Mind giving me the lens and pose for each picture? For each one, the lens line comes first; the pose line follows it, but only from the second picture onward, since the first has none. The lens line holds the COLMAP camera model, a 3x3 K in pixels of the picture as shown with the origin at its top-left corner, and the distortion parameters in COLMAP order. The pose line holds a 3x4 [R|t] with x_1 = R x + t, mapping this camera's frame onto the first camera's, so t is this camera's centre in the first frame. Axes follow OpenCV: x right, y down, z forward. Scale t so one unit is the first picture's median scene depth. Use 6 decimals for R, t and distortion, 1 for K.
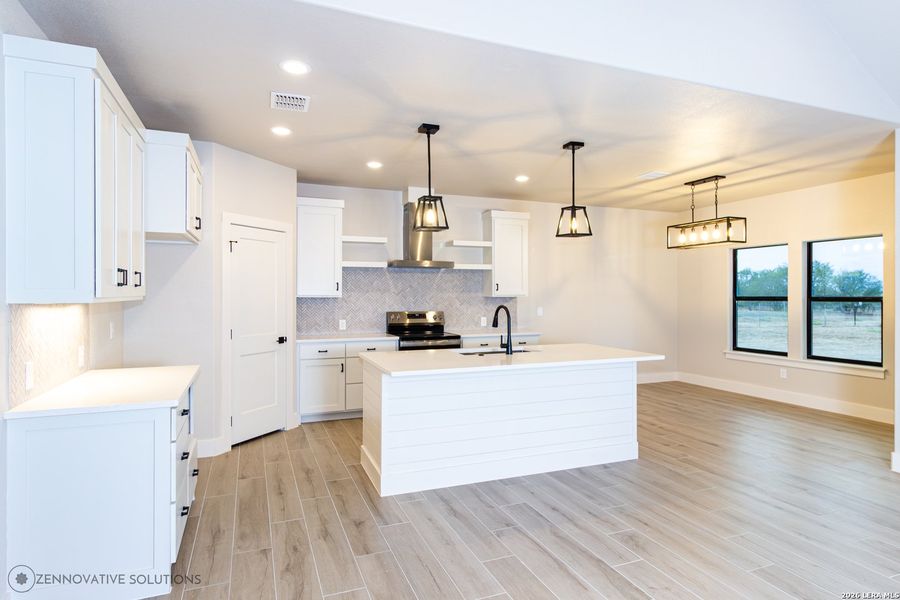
lens RADIAL K [[515.8, 0, 459.7], [0, 515.8, 293.8], [0, 0, 1]] dist [0.013059, -0.002065]
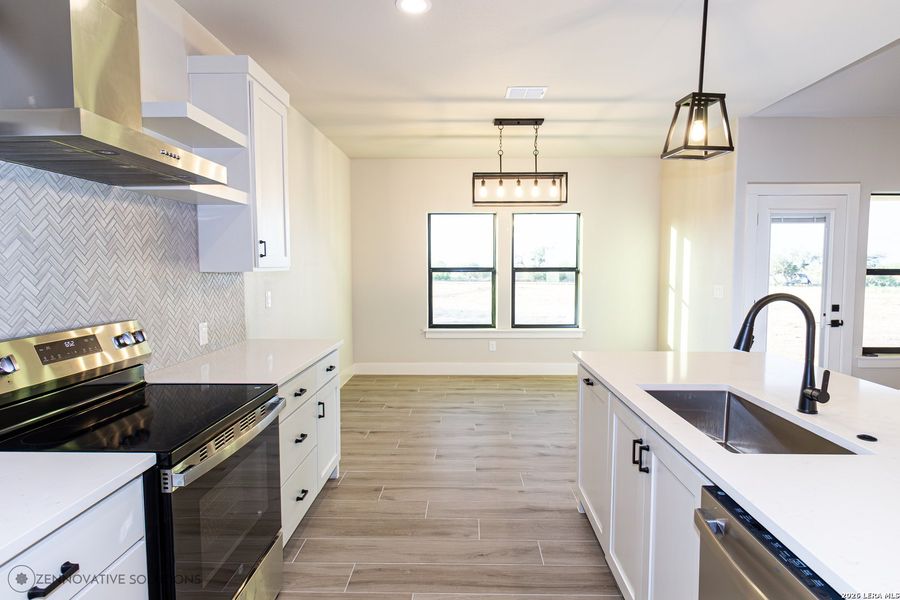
lens RADIAL K [[481.5, 0, 461.0], [0, 481.5, 295.2], [0, 0, 1]] dist [-0.000913, 0.000564]
pose [[0.386809, -0.059736, 0.920223, -0.293487], [0.000226, 0.997906, 0.064683, -0.001088], [-0.922160, -0.024812, 0.386012, 0.897963]]
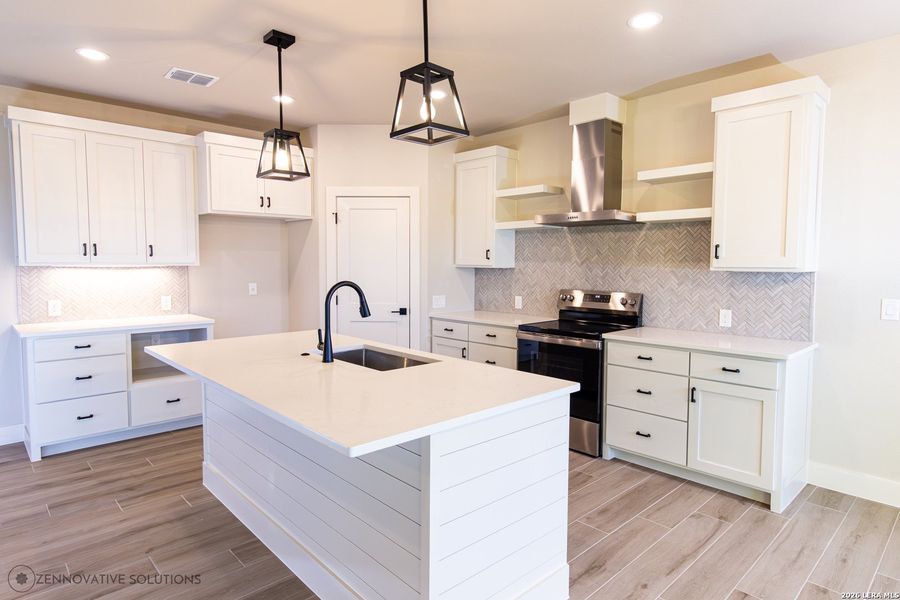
lens RADIAL K [[515.8, 0, 455.6], [0, 515.8, 292.3], [0, 0, 1]] dist [0.013059, -0.002065]
pose [[0.364467, 0.055816, -0.929542, 0.579494], [-0.006942, 0.998337, 0.057225, -0.000891], [0.931191, -0.014404, 0.364248, 0.744780]]
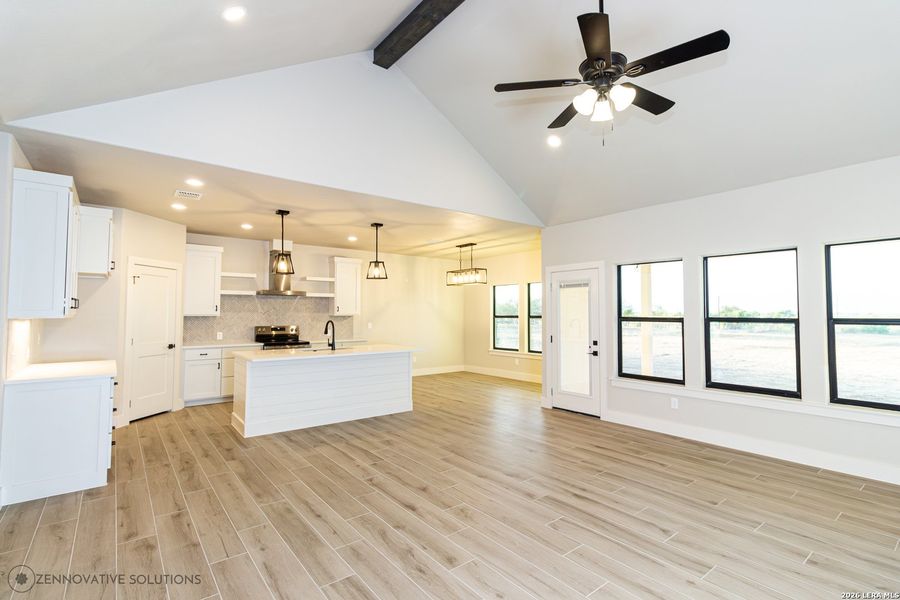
lens RADIAL K [[430.4, 0, 456.5], [0, 430.4, 295.0], [0, 0, 1]] dist [0.013316, 0.000671]
pose [[0.960783, 0.013398, 0.276977, 0.072596], [-0.001108, 0.999010, -0.044481, 0.001721], [-0.277298, 0.042430, 0.959847, -0.350766]]
